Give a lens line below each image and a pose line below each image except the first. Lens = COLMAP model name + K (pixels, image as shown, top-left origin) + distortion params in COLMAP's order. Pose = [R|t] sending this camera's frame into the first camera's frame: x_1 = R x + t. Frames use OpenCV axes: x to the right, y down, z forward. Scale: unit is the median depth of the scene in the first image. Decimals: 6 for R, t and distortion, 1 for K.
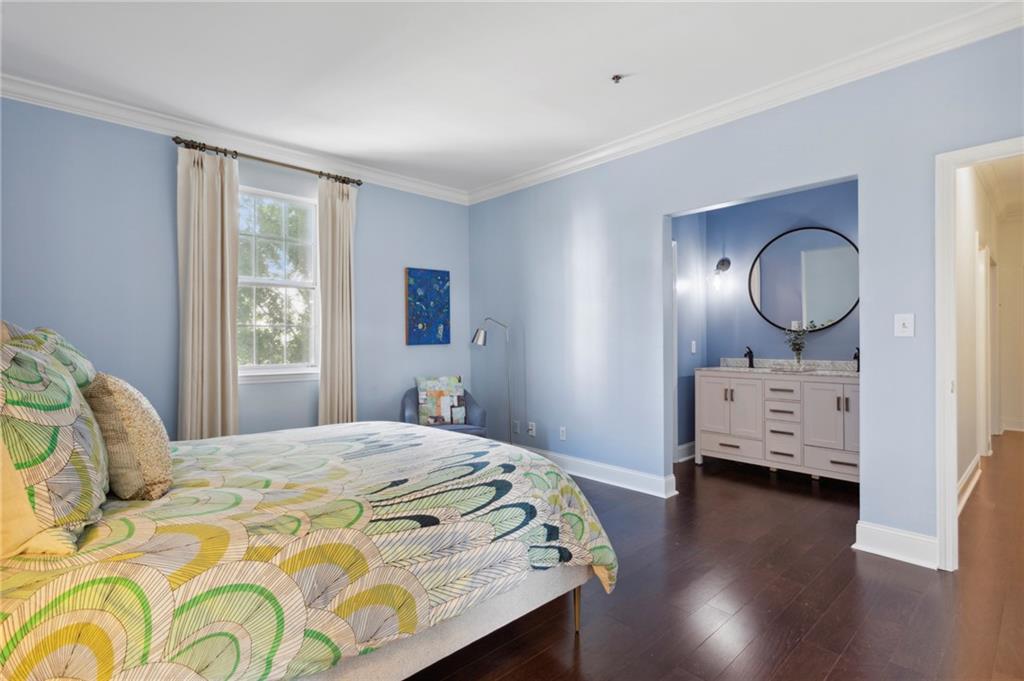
lens RADIAL K [[498.9, 0, 506.0], [0, 498.9, 337.1], [0, 0, 1]] dist [0.000884, 0.005304]
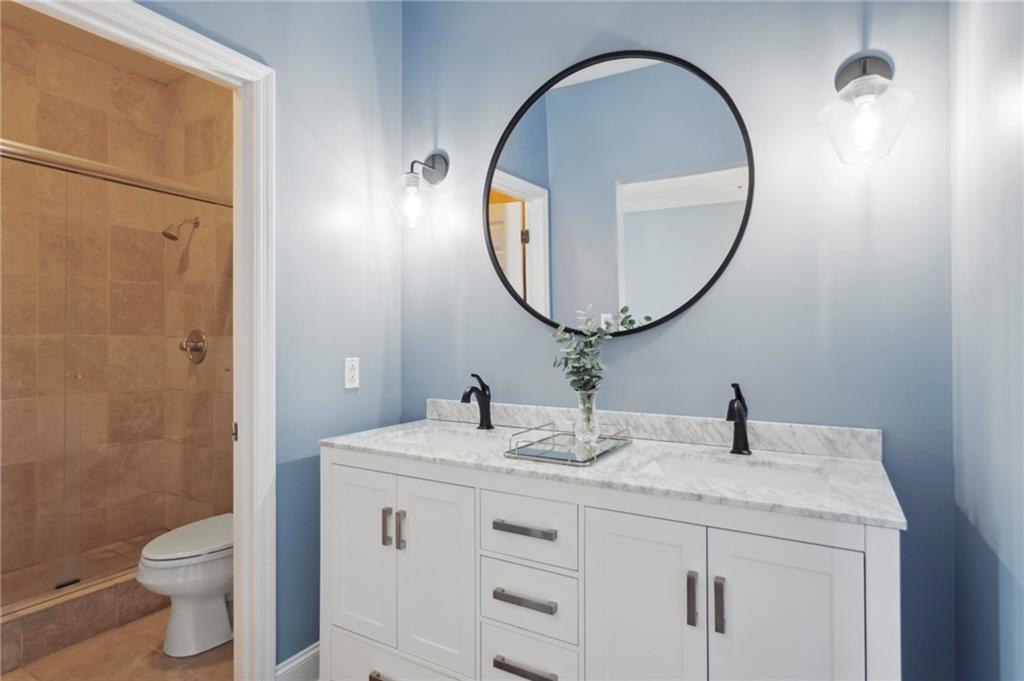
lens RADIAL K [[516.8, 0, 512.7], [0, 516.8, 339.7], [0, 0, 1]] dist [-0.004286, 0.000567]
pose [[0.957864, 0.002667, 0.287210, 0.419791], [-0.003161, 0.999994, 0.001255, -0.007273], [-0.287205, -0.002110, 0.957867, 0.648655]]
